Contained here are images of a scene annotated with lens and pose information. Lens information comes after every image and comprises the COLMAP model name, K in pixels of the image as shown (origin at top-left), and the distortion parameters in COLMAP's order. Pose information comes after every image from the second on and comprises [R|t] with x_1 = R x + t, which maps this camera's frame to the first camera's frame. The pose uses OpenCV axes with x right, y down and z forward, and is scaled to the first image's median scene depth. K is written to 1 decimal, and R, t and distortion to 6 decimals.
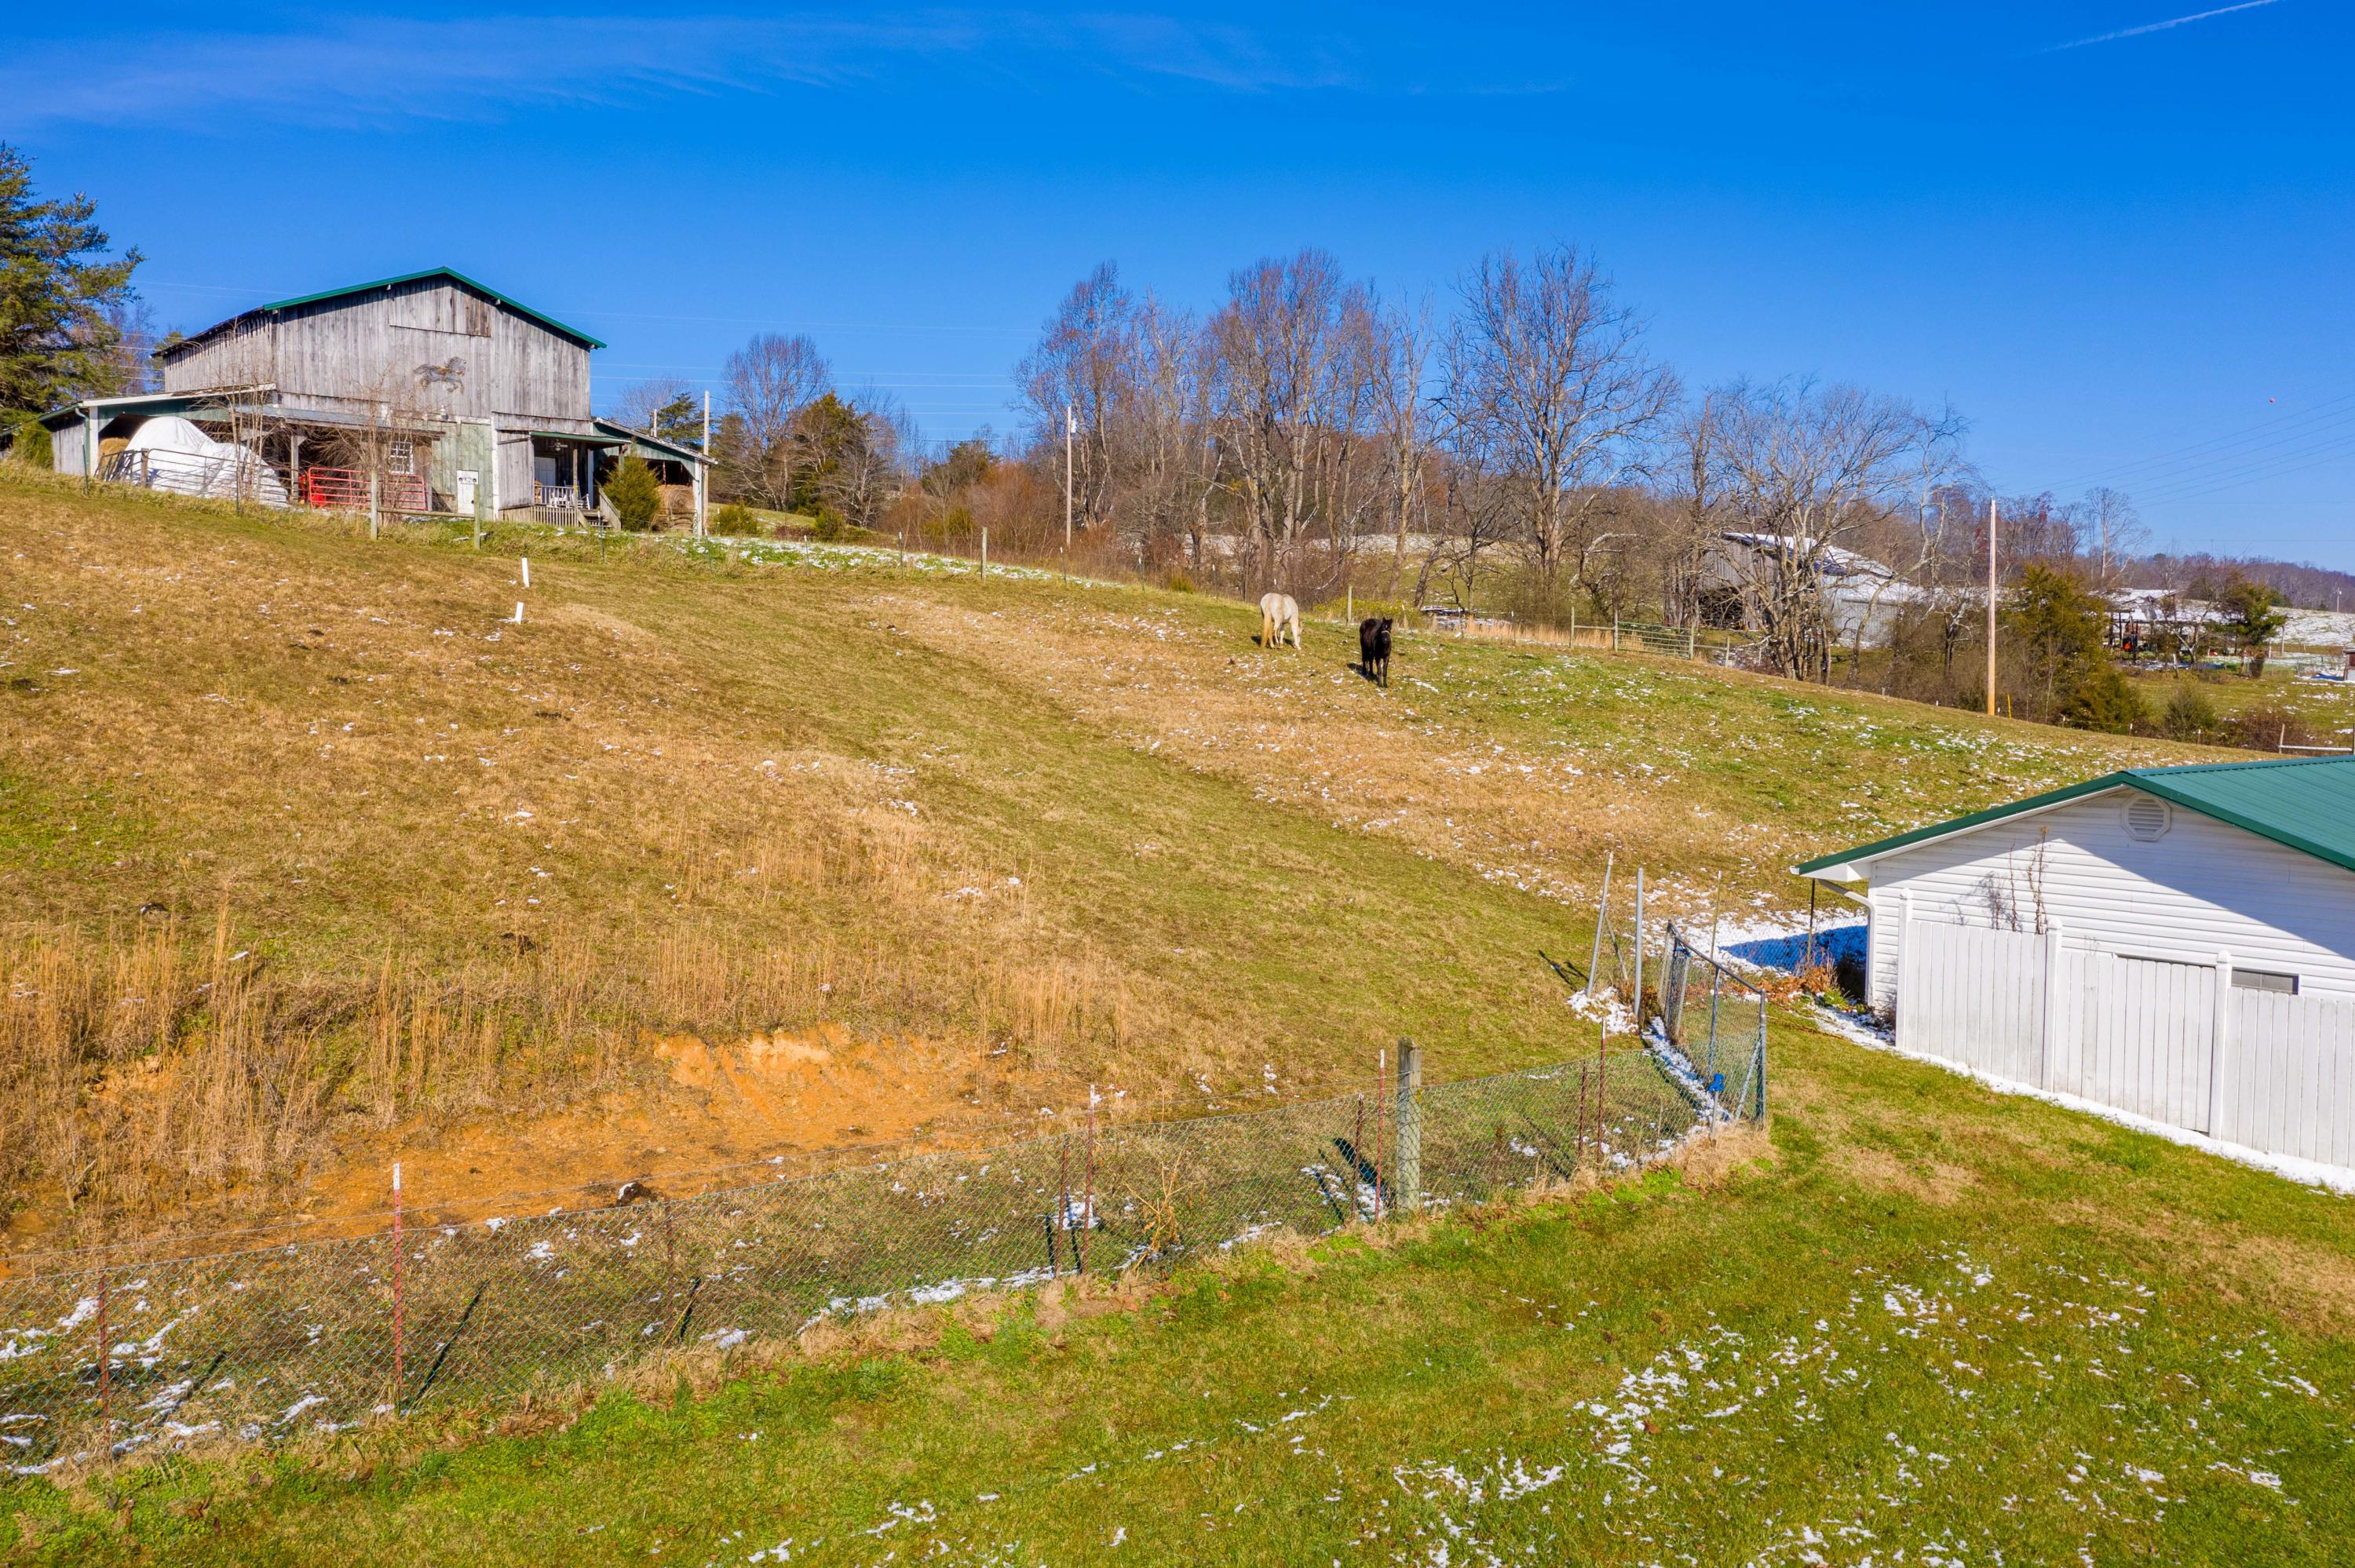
lens RADIAL K [[1883.9, 0, 1186.4], [0, 1883.9, 800.9], [0, 0, 1]] dist [-0.041225, 0.002860]
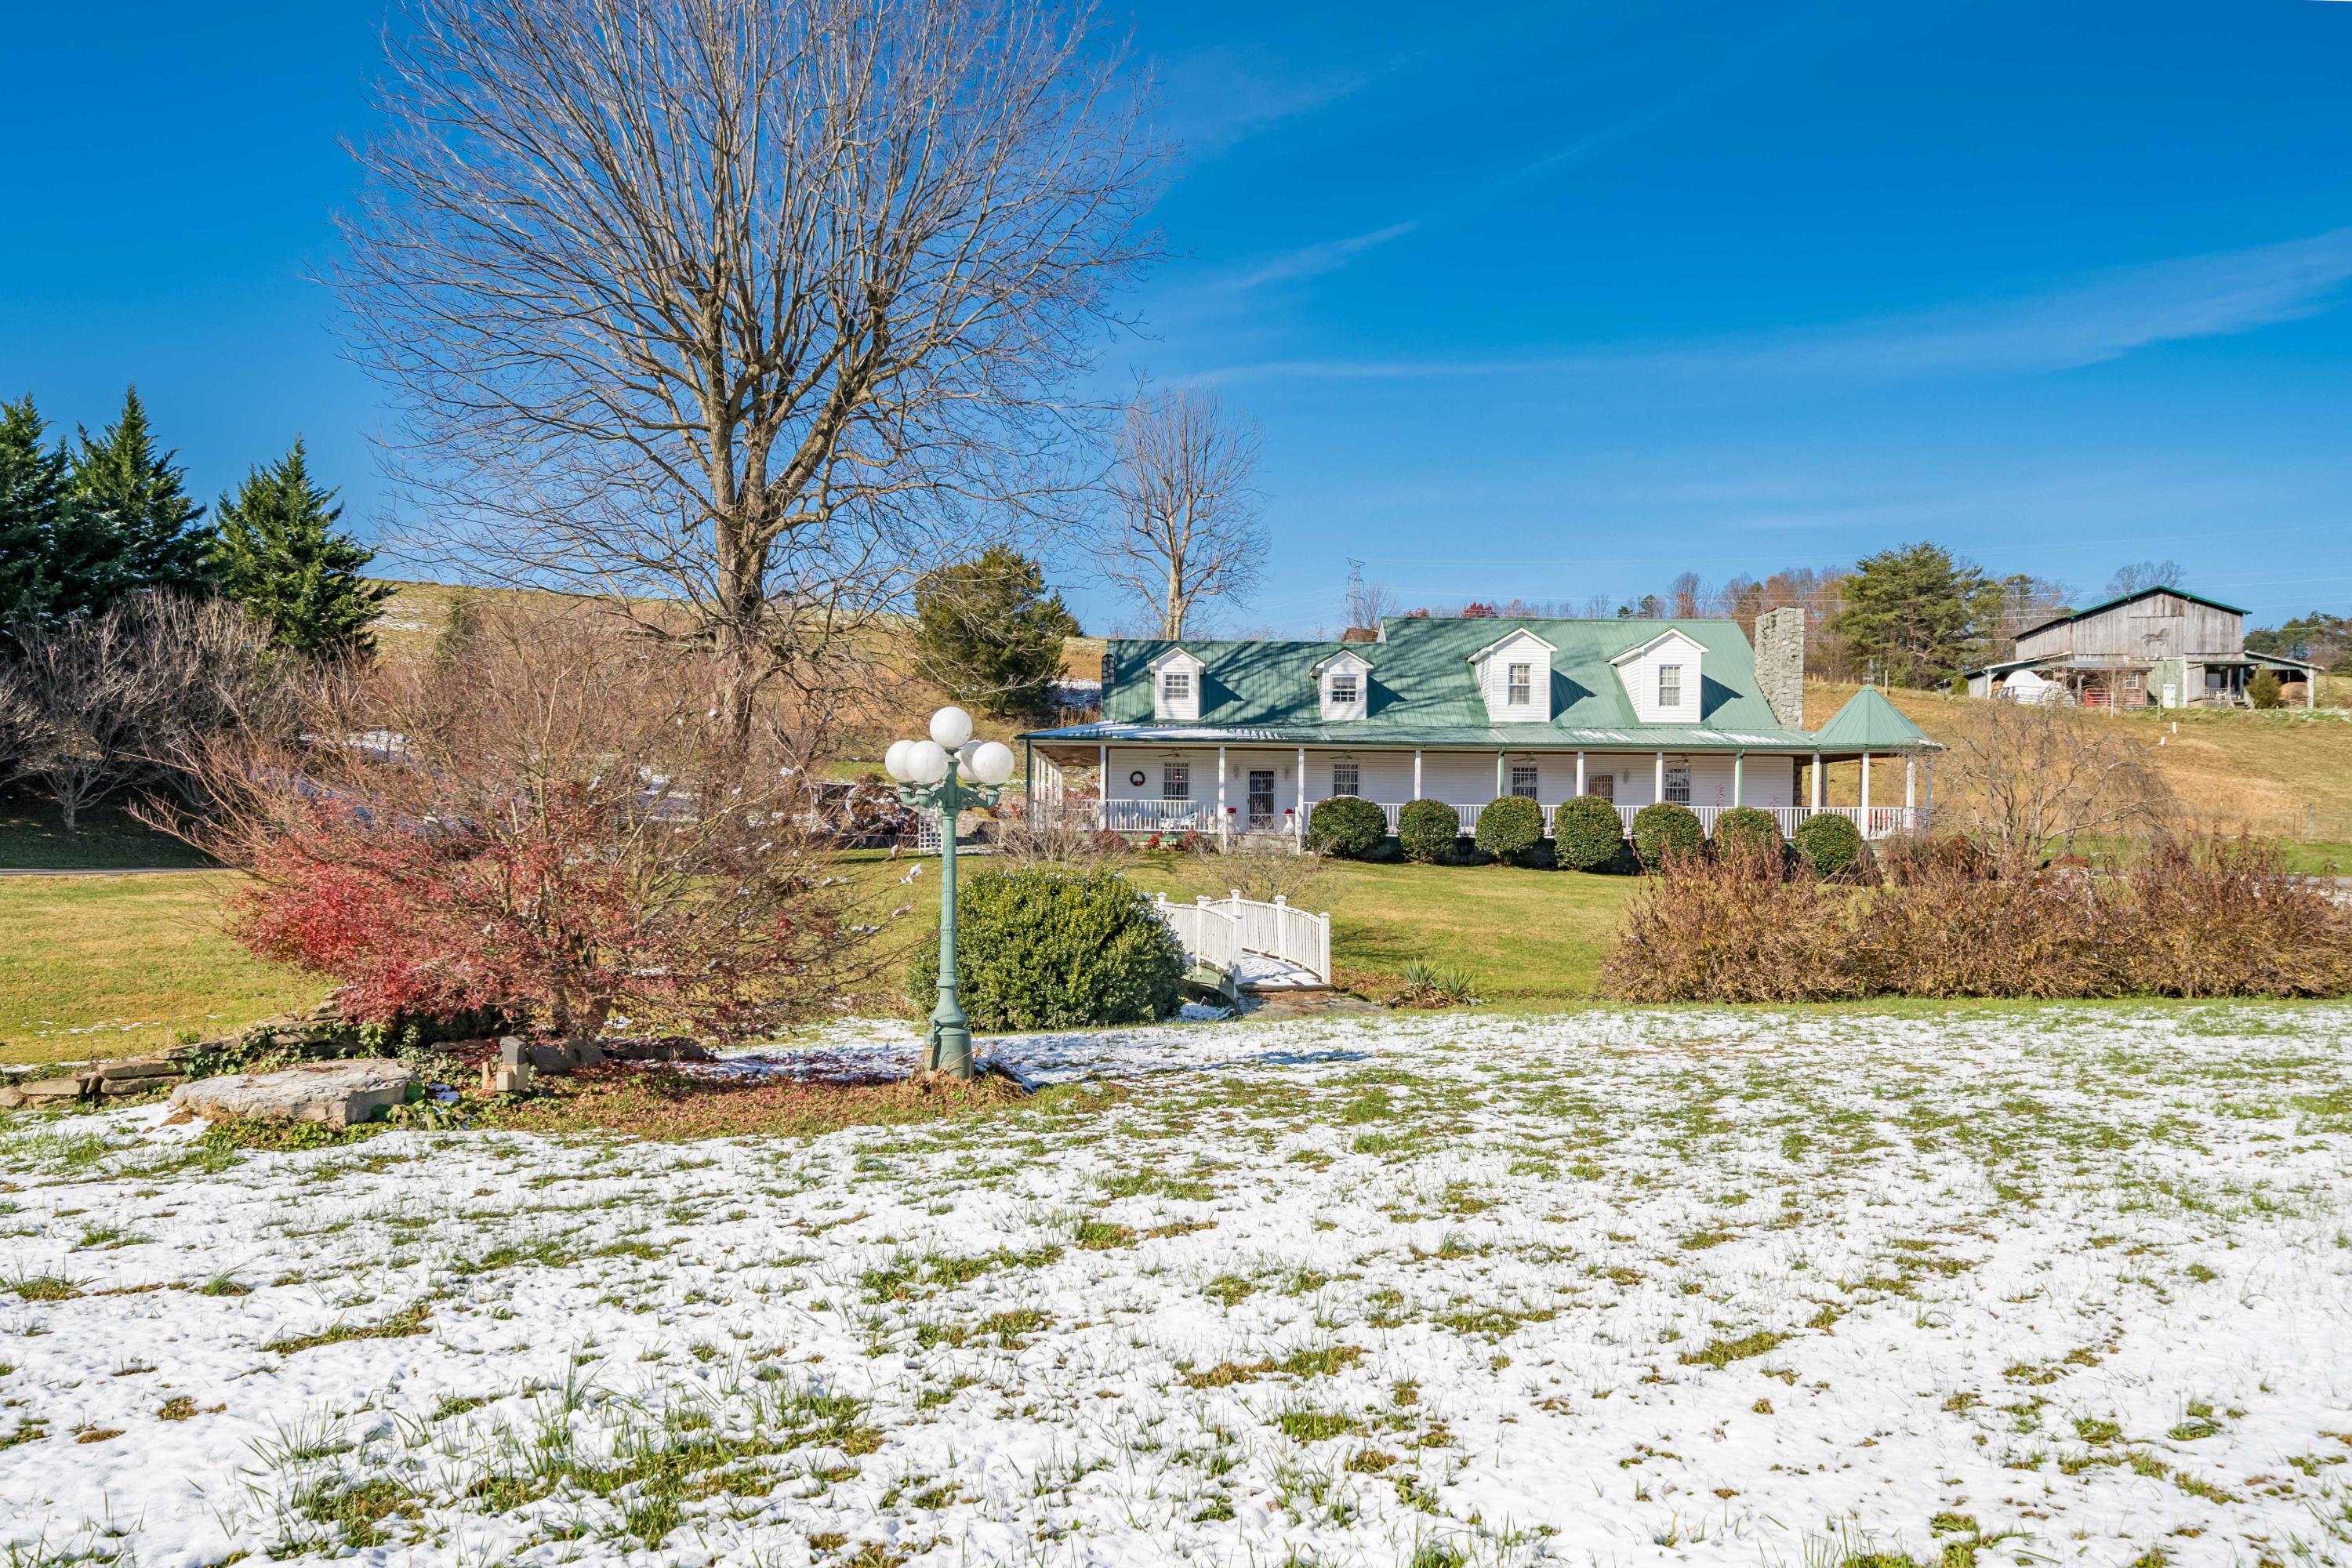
lens RADIAL K [[1673.9, 0, 1175.3], [0, 1673.9, 833.0], [0, 0, 1]] dist [0.003642, -0.010723]
pose [[0.593038, 0.000207, -0.805174, 0.457739], [-0.064860, 0.996763, -0.047515, 0.146489], [0.802558, 0.080401, 0.591132, -0.964478]]
